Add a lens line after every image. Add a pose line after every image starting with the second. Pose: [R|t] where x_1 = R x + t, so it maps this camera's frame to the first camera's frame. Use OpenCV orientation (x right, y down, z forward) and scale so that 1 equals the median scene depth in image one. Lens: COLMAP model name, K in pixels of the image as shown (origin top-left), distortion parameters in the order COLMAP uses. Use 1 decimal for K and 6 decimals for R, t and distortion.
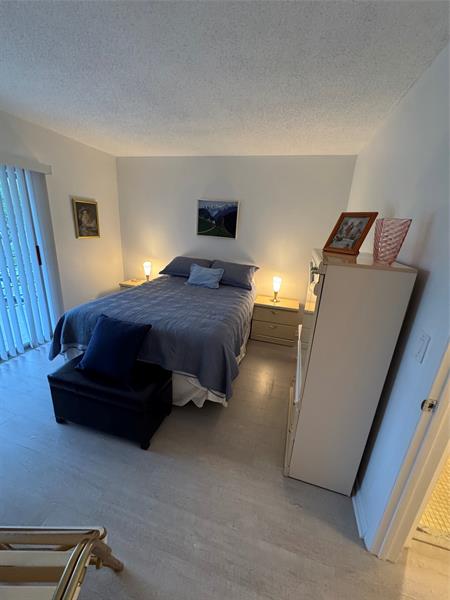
lens RADIAL K [[240.3, 0, 225.9], [0, 240.3, 299.8], [0, 0, 1]] dist [-0.000269, -0.000301]
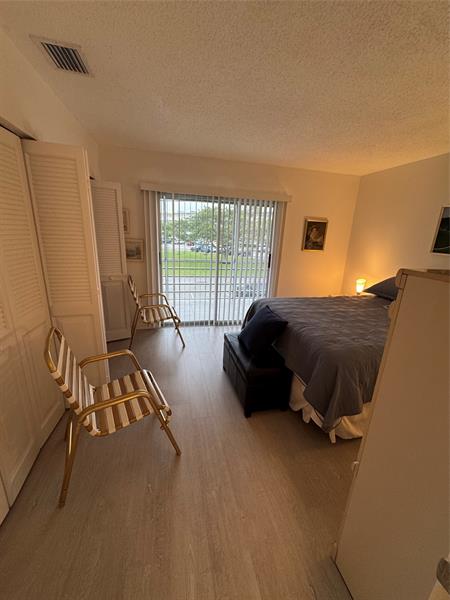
lens RADIAL K [[240.3, 0, 225.9], [0, 240.3, 299.9], [0, 0, 1]] dist [-0.000269, -0.000301]
pose [[0.497579, 0.201009, -0.843807, 0.321905], [-0.271851, 0.959908, 0.068360, 0.005152], [0.823718, 0.195375, 0.532275, 0.105259]]
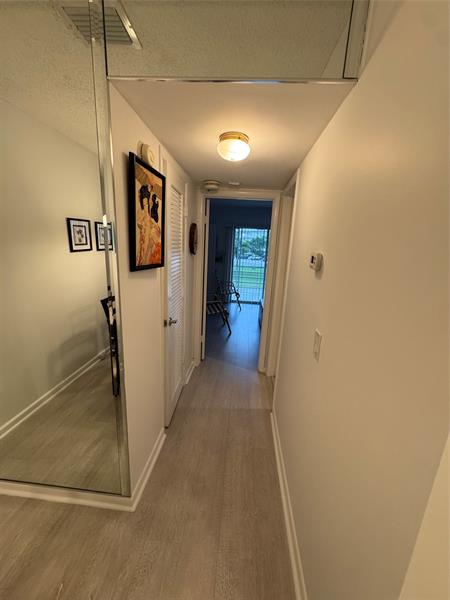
lens RADIAL K [[240.3, 0, 224.7], [0, 240.3, 299.8], [0, 0, 1]] dist [-0.000269, -0.000301]
pose [[0.212571, 0.169392, -0.962351, 1.329642], [-0.316631, 0.943662, 0.096163, 0.116719], [0.924423, 0.284268, 0.254230, -0.104821]]
